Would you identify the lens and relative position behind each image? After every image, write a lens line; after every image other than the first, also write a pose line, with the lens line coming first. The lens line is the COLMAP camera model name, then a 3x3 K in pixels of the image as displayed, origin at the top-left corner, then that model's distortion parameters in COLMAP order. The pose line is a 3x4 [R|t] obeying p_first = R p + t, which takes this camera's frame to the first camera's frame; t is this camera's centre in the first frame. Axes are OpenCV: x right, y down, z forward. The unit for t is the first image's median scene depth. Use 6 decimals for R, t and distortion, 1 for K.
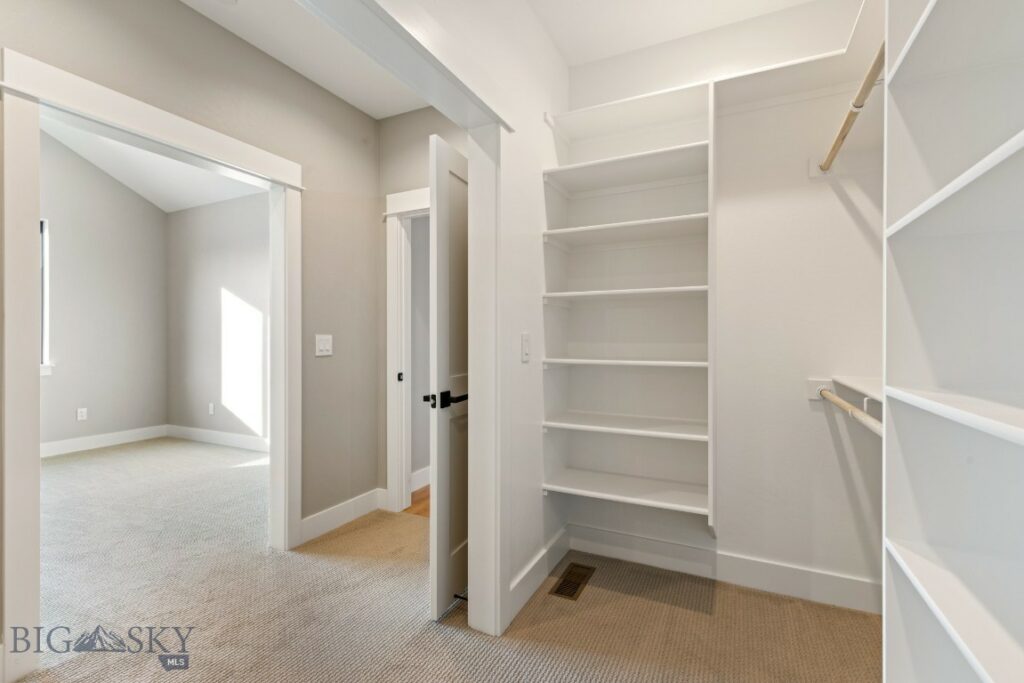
lens RADIAL K [[461.2, 0, 507.8], [0, 461.2, 342.0], [0, 0, 1]] dist [0.008269, -0.002098]
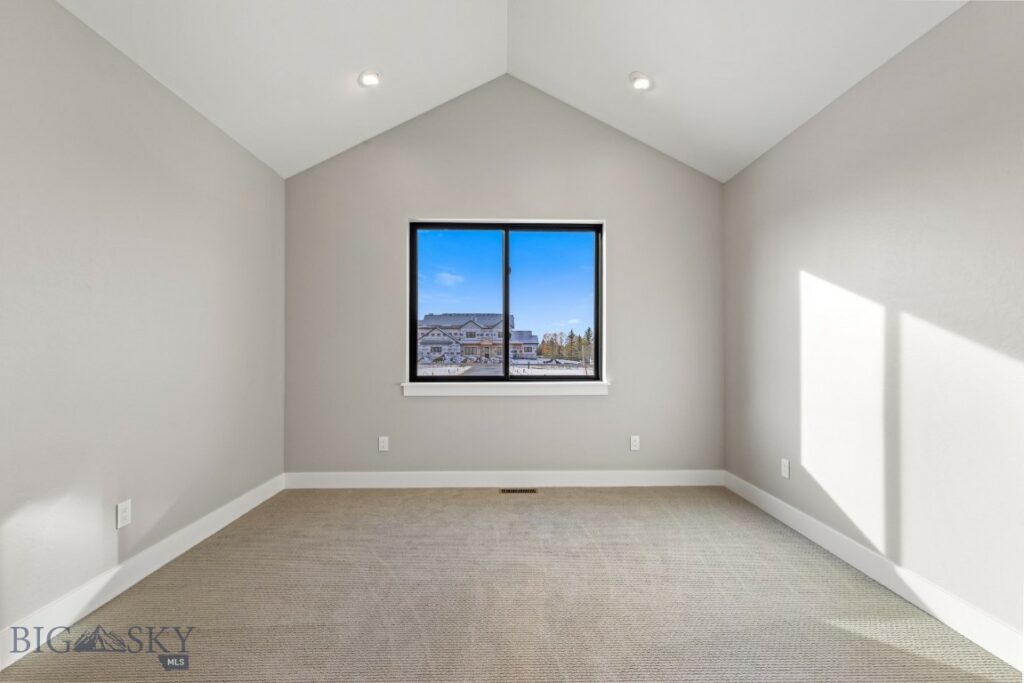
lens RADIAL K [[461.2, 0, 516.2], [0, 461.2, 343.1], [0, 0, 1]] dist [0.008269, -0.002098]
pose [[0.472162, -0.008916, -0.881467, -0.263237], [-0.004124, 0.999916, -0.012323, -0.014525], [0.881502, 0.009454, 0.472085, 0.389377]]
